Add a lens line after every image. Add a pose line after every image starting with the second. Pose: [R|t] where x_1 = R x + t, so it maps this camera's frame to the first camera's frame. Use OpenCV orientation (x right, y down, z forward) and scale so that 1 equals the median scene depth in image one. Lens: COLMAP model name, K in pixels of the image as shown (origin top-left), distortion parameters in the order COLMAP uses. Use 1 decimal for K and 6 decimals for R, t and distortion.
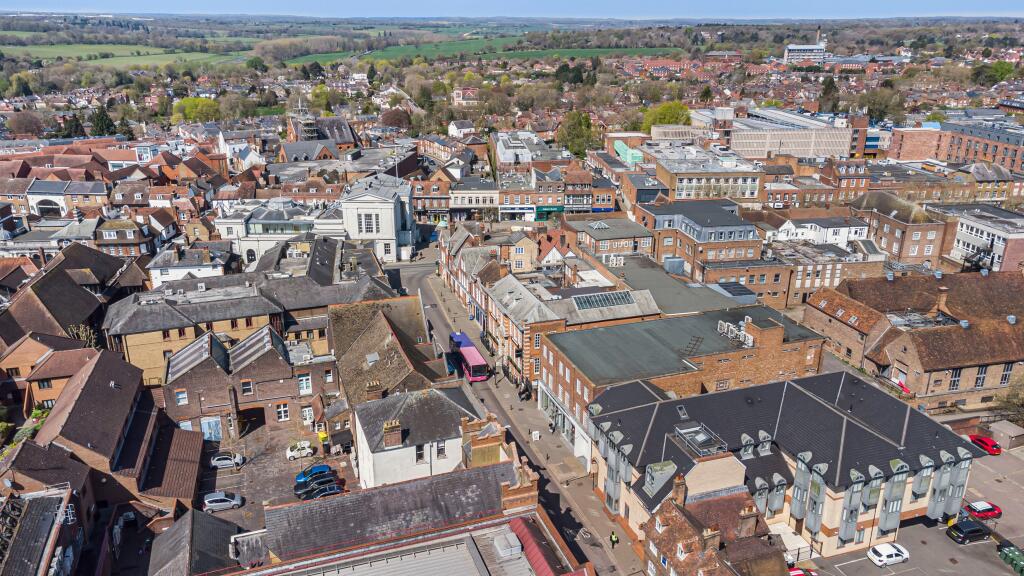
lens RADIAL K [[752.9, 0, 512.0], [0, 752.9, 288.0], [0, 0, 1]] dist [0.001264, 0.078092]
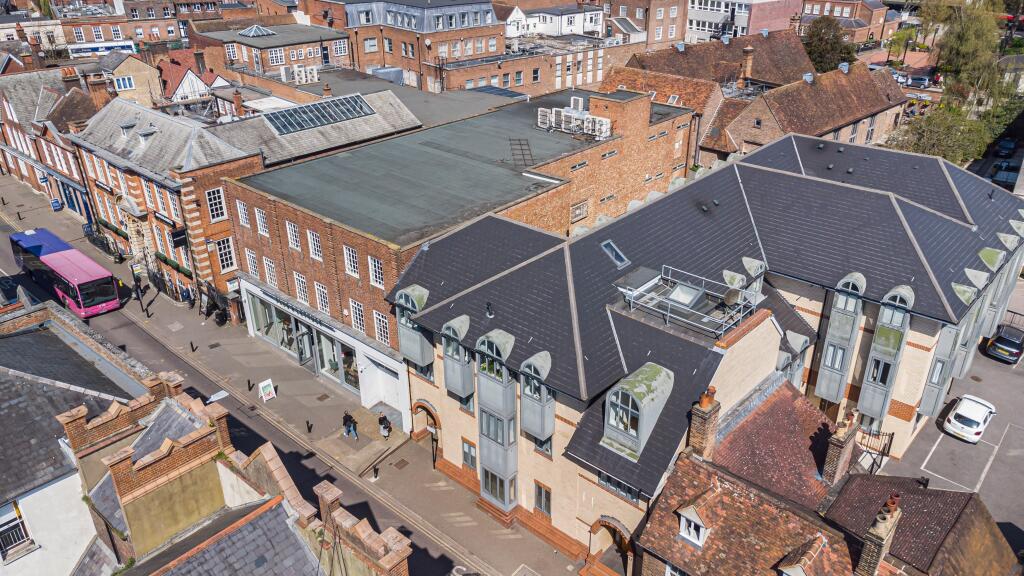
lens RADIAL K [[752.9, 0, 512.0], [0, 752.9, 288.0], [0, 0, 1]] dist [0.001264, 0.078092]
pose [[0.875660, -0.227128, 0.426184, -0.017832], [0.169550, 0.970912, 0.169066, 0.069153], [-0.452186, -0.075785, 0.888698, 0.442310]]
